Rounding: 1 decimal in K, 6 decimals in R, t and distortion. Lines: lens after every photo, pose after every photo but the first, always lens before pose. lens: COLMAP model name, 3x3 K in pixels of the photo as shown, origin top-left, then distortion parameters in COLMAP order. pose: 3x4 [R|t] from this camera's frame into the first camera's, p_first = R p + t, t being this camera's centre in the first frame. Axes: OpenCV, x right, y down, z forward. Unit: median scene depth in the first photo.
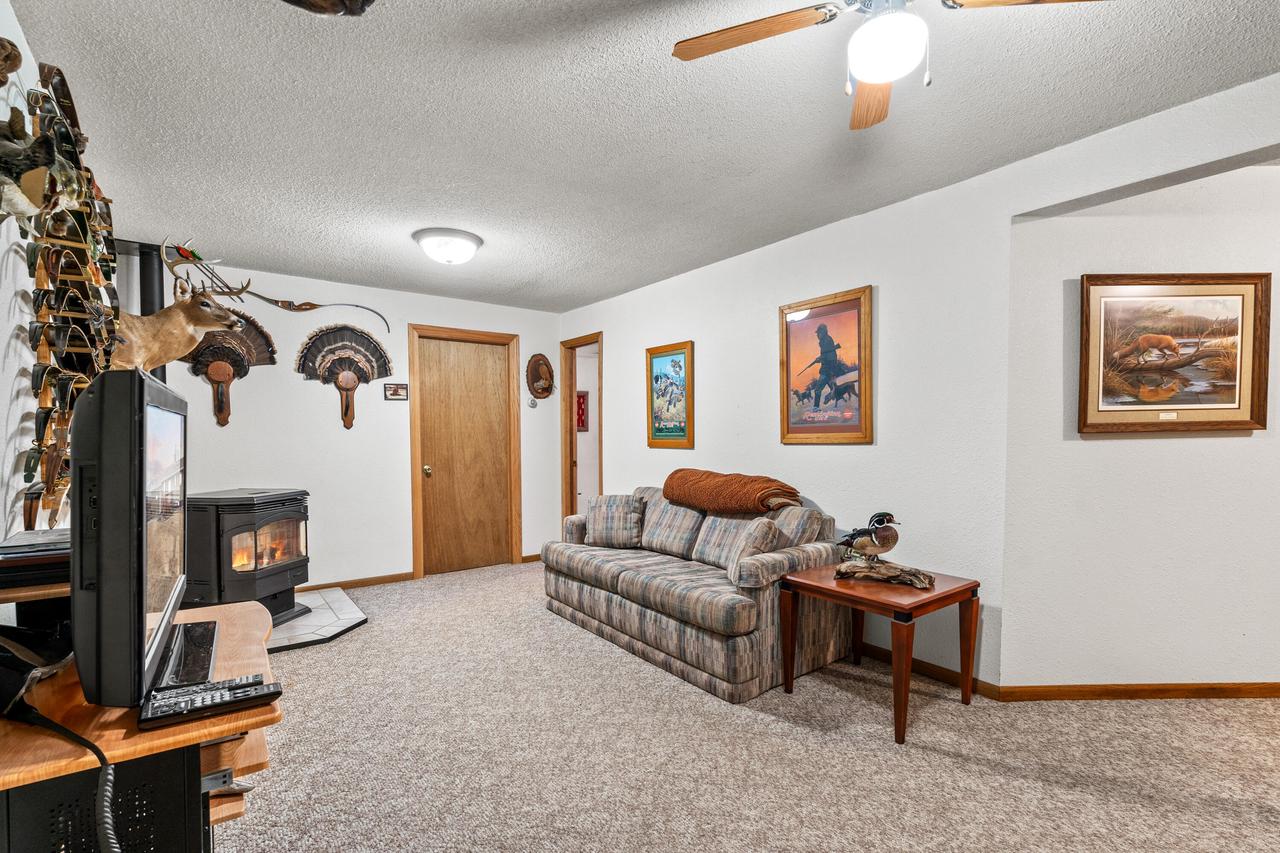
lens RADIAL K [[579.4, 0, 640.4], [0, 579.4, 452.3], [0, 0, 1]] dist [-0.001155, -0.000107]
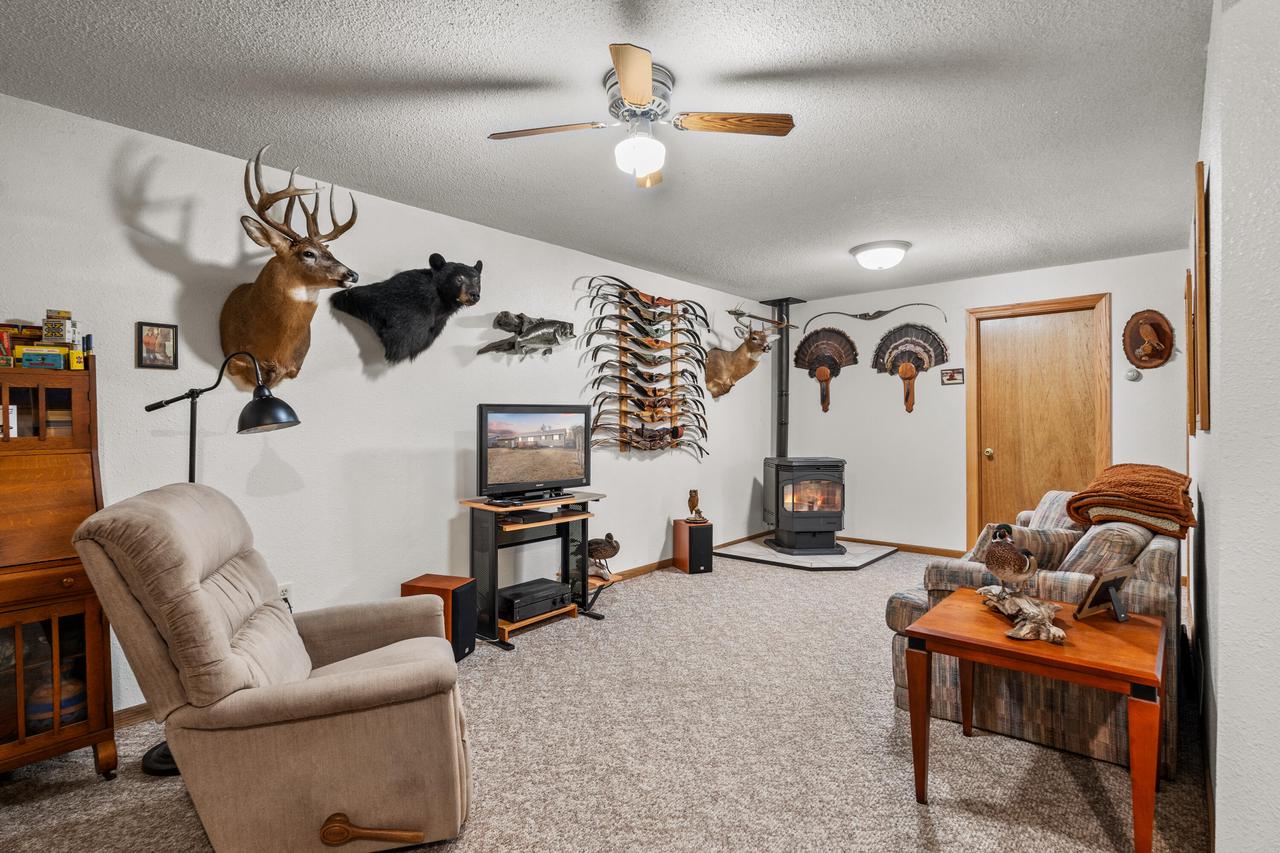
lens RADIAL K [[633.1, 0, 640.0], [0, 633.1, 426.5], [0, 0, 1]] dist [0.000077, 0.000125]
pose [[0.210988, 0.009928, -0.977438, 0.615515], [-0.021619, 0.999751, 0.005488, -0.008175], [0.977250, 0.019974, 0.211150, 0.212747]]
